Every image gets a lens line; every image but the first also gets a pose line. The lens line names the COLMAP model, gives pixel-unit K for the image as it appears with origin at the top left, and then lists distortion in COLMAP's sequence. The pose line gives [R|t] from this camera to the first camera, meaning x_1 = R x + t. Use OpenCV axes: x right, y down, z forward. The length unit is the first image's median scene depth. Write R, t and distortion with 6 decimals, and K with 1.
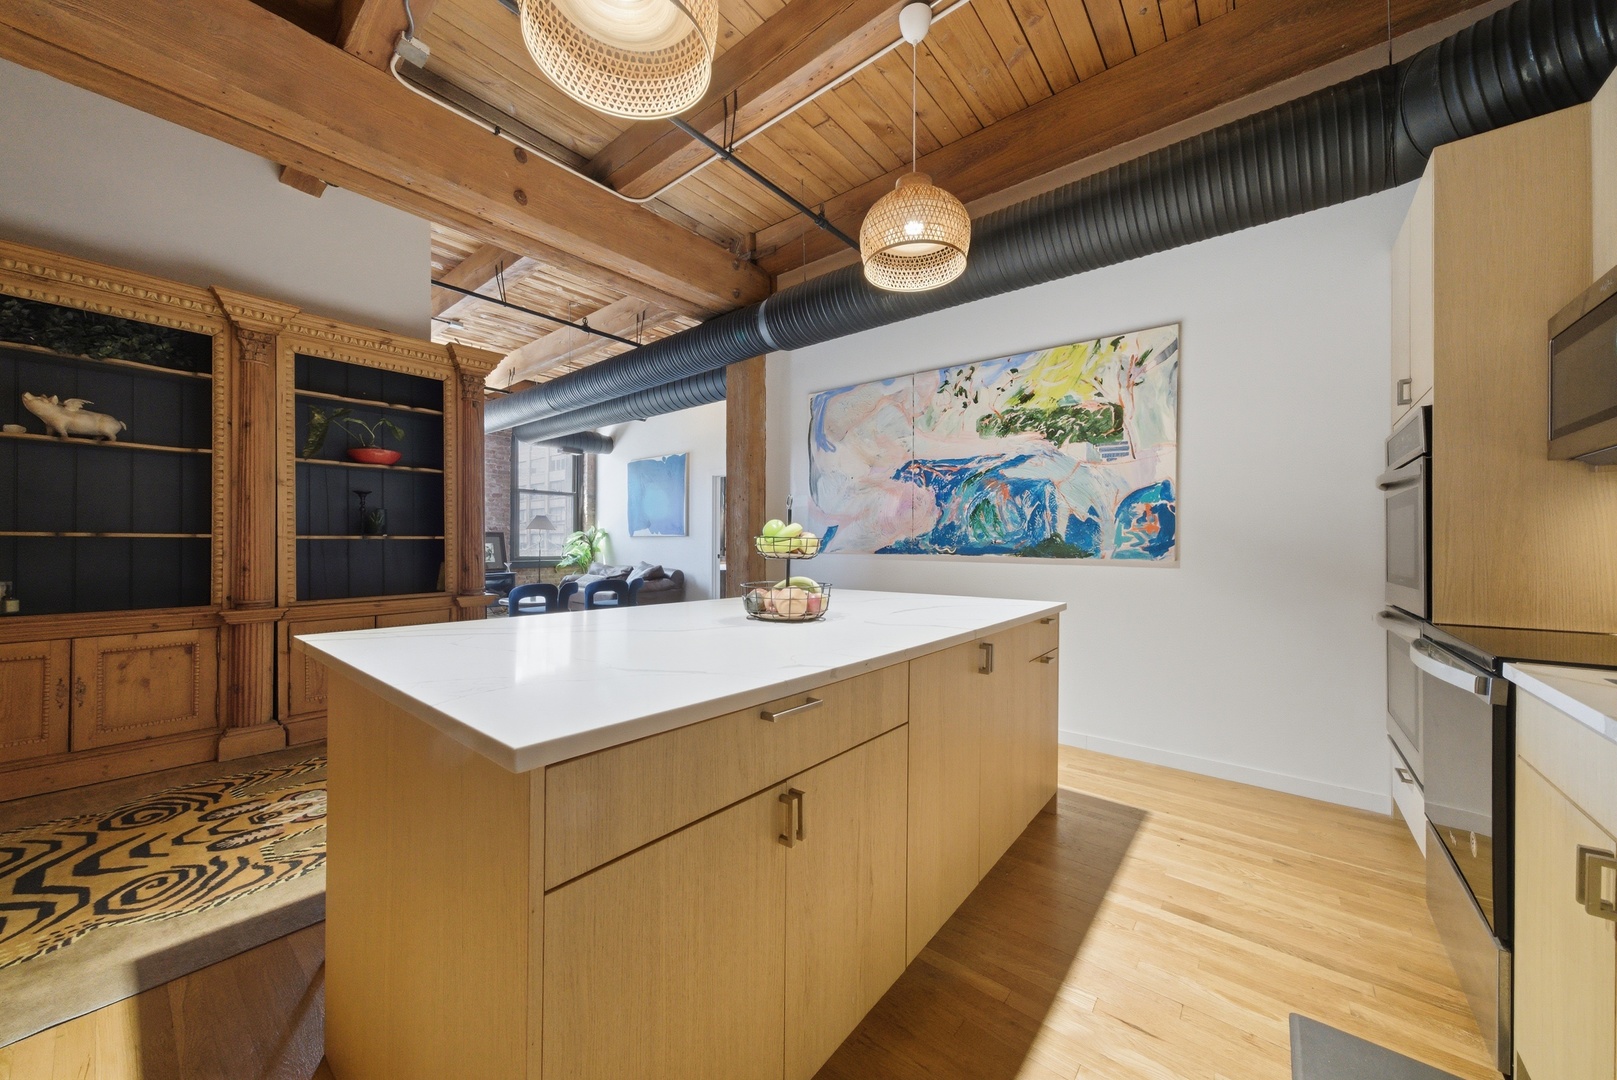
lens RADIAL K [[580.9, 0, 815.8], [0, 580.9, 541.9], [0, 0, 1]] dist [-0.001135, 0.005339]
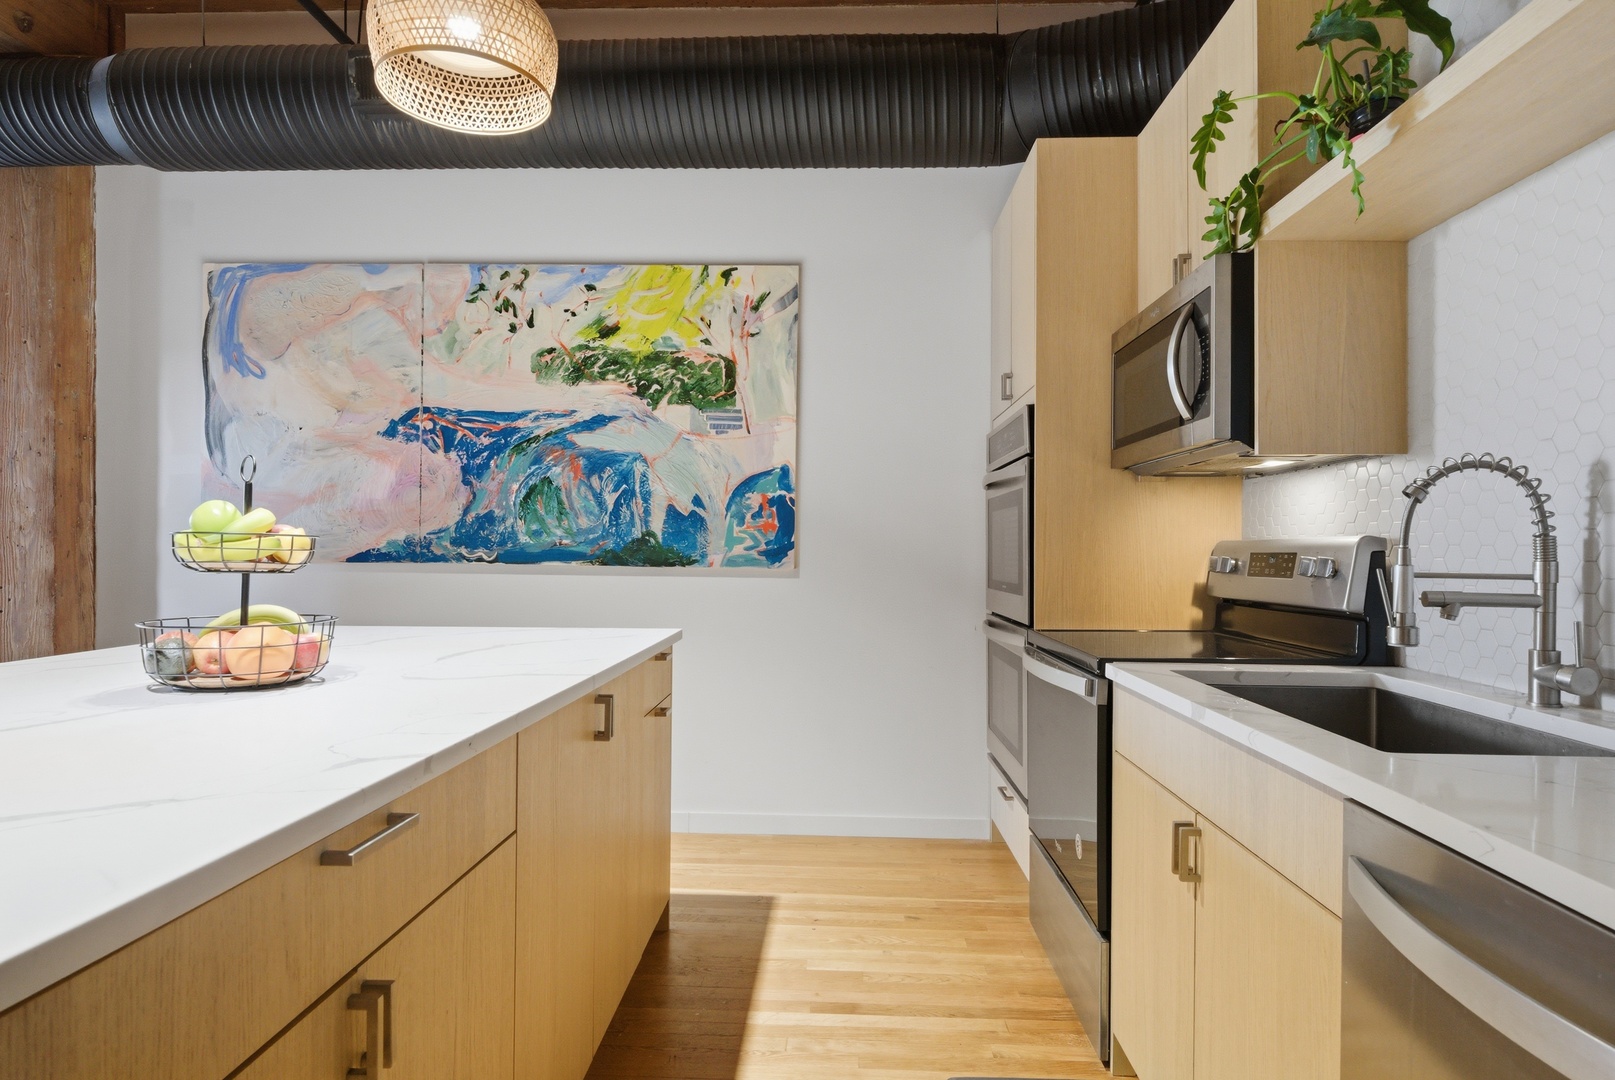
lens RADIAL K [[896.5, 0, 812.6], [0, 896.5, 545.1], [0, 0, 1]] dist [0.027023, -0.020295]
pose [[0.803801, 0.003552, 0.594888, -0.073685], [-0.004704, 0.999989, 0.000384, 0.000372], [-0.594880, -0.003107, 0.803808, 0.014610]]
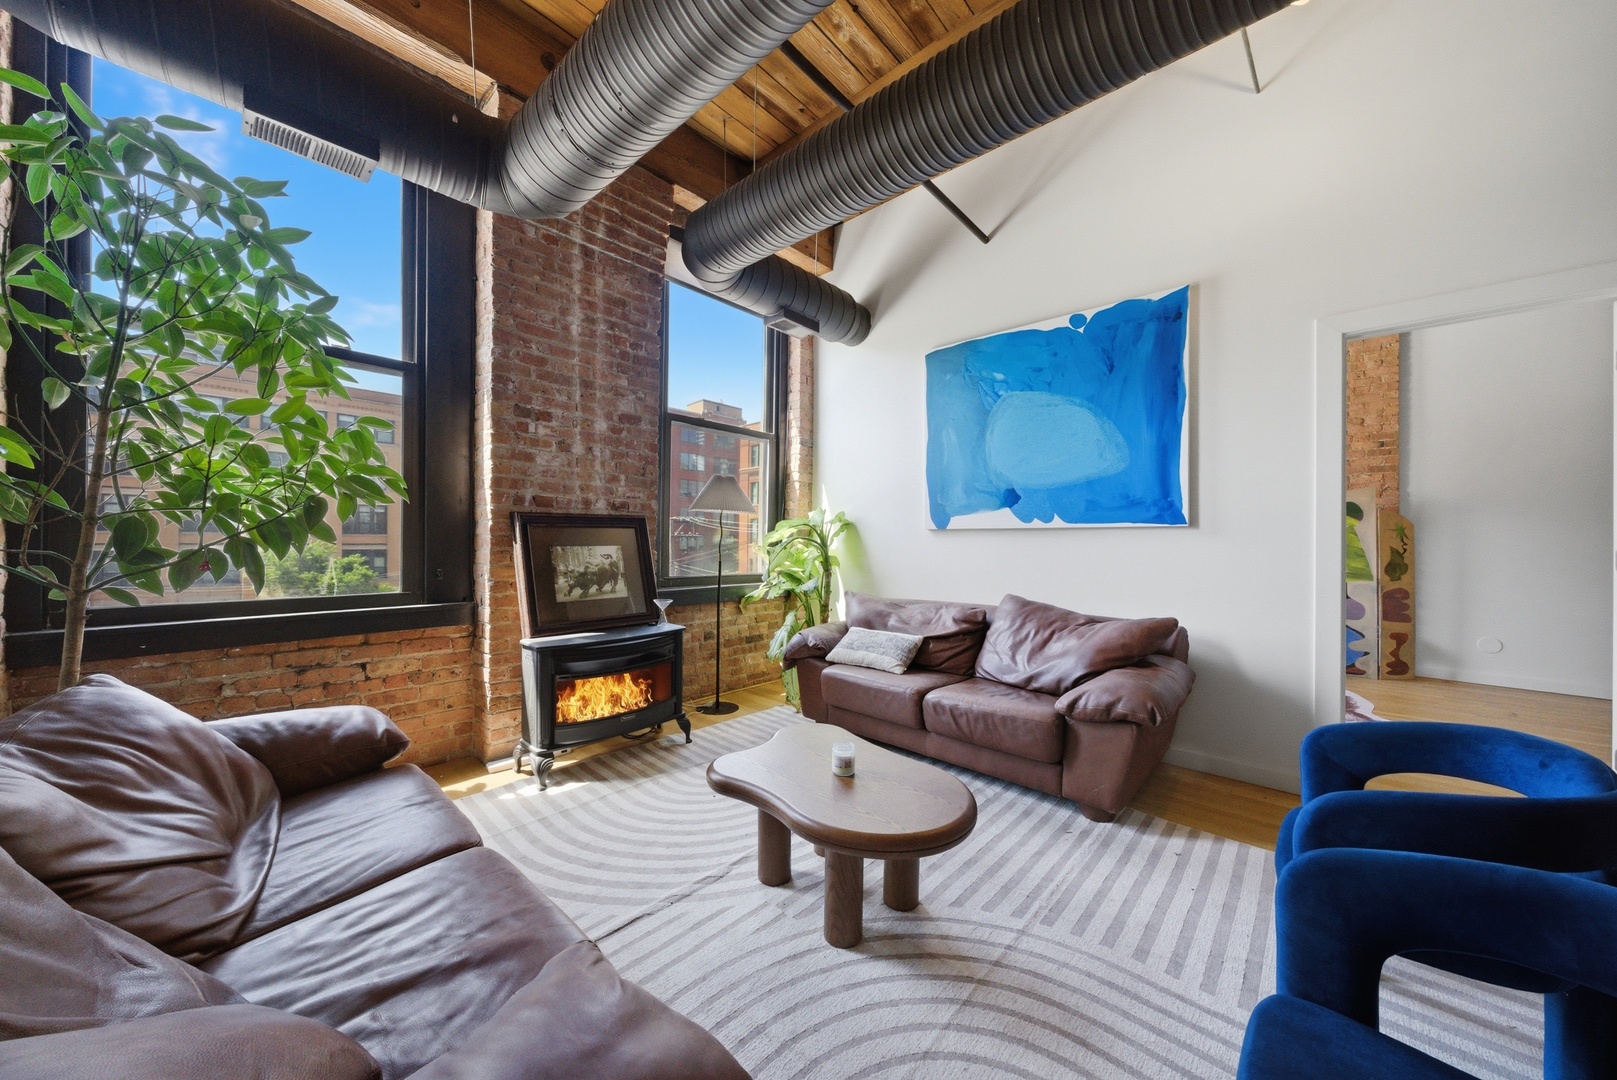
lens RADIAL K [[566.5, 0, 806.5], [0, 566.5, 541.5], [0, 0, 1]] dist [0.001008, 0.000136]
pose [[0.997862, 0.002875, -0.065289, -1.095363], [-0.002795, 0.999995, 0.001320, -0.003981], [0.065292, -0.001135, 0.997866, 1.670887]]
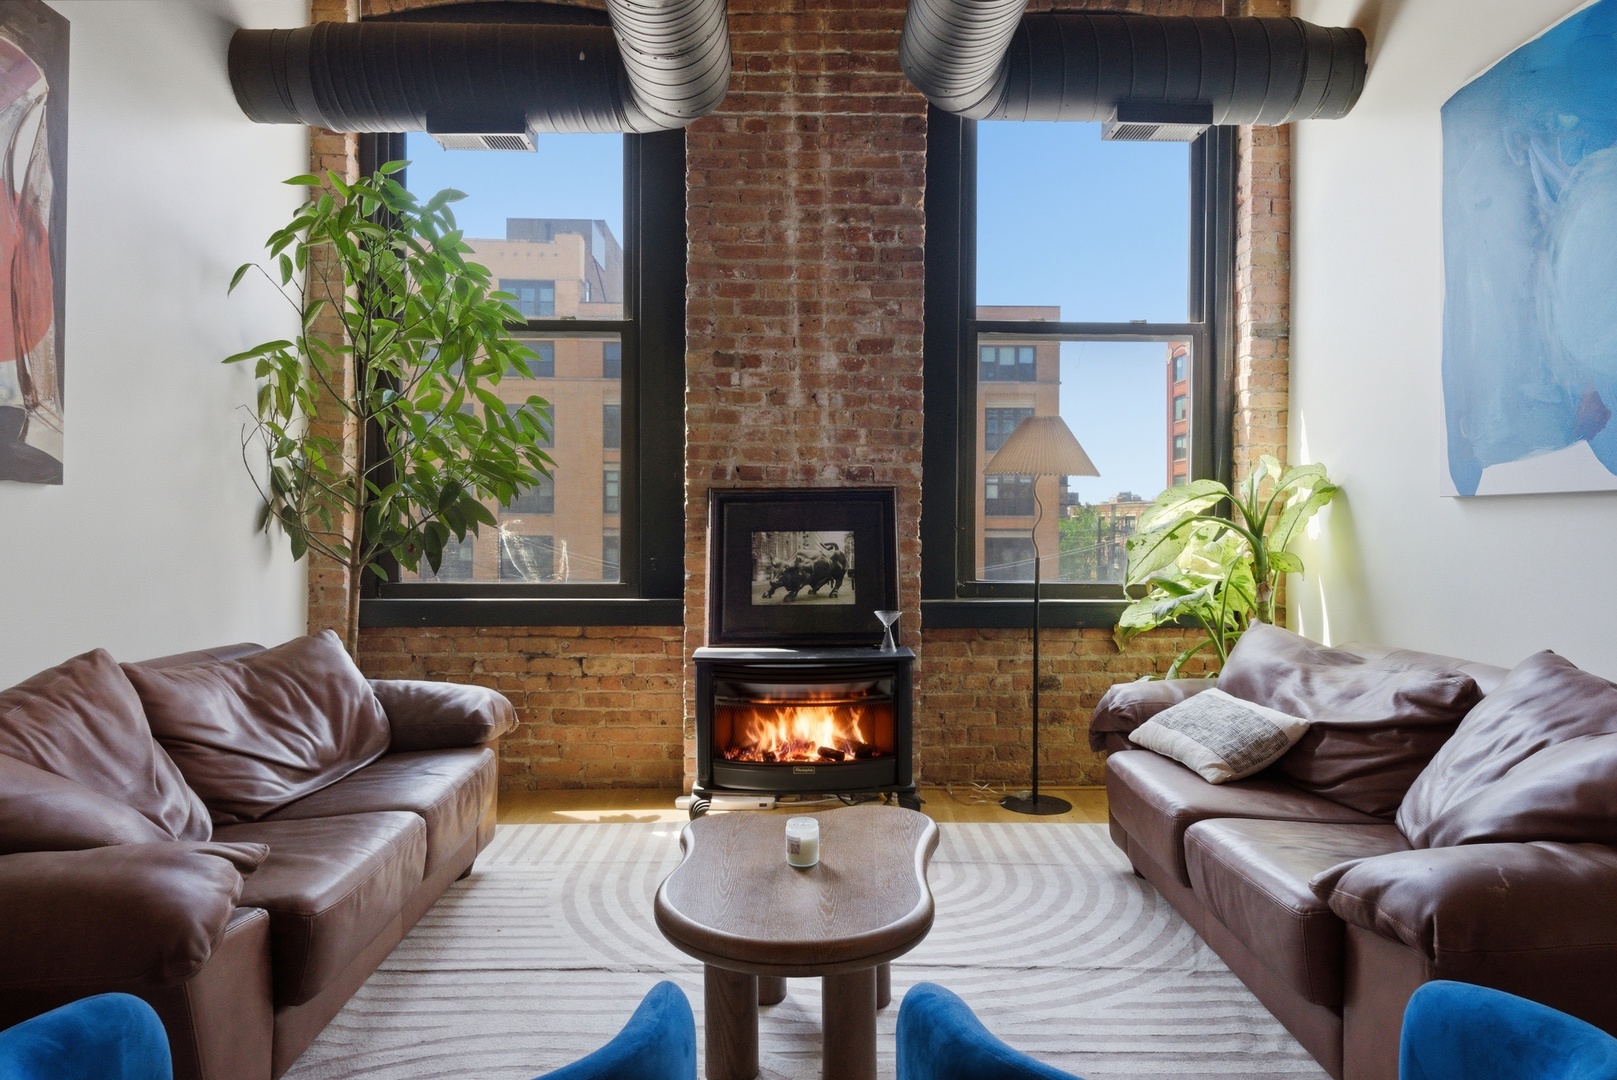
lens RADIAL K [[1054.1, 0, 808.6], [0, 1054.1, 532.5], [0, 0, 1]] dist [0.028411, -0.003263]
pose [[0.636289, 0.004349, -0.771439, -0.542230], [-0.001348, 0.999989, 0.004526, 0.001140], [0.771450, -0.001840, 0.636288, 1.781318]]
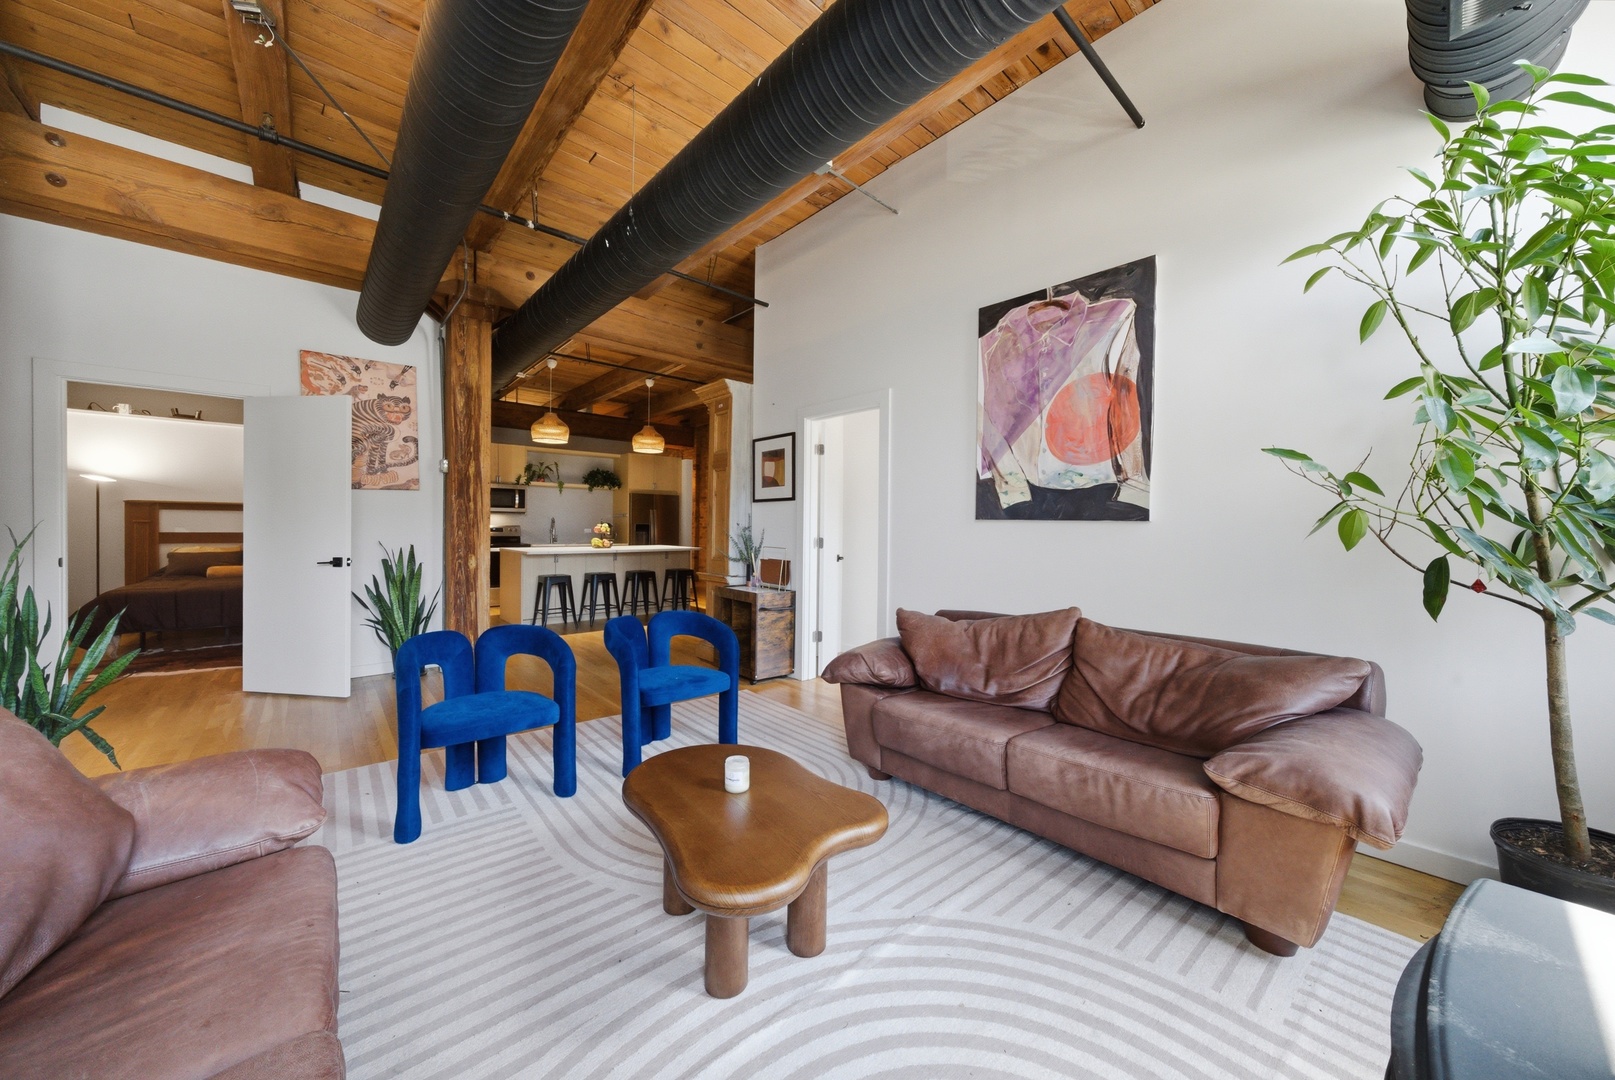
lens RADIAL K [[570.5, 0, 806.3], [0, 570.5, 533.0], [0, 0, 1]] dist [0.000573, 0.000056]
pose [[-0.984896, -0.018144, 0.172195, -1.240626], [-0.017276, 0.999829, 0.006541, -0.012985], [-0.172284, 0.003468, -0.985041, 2.732643]]
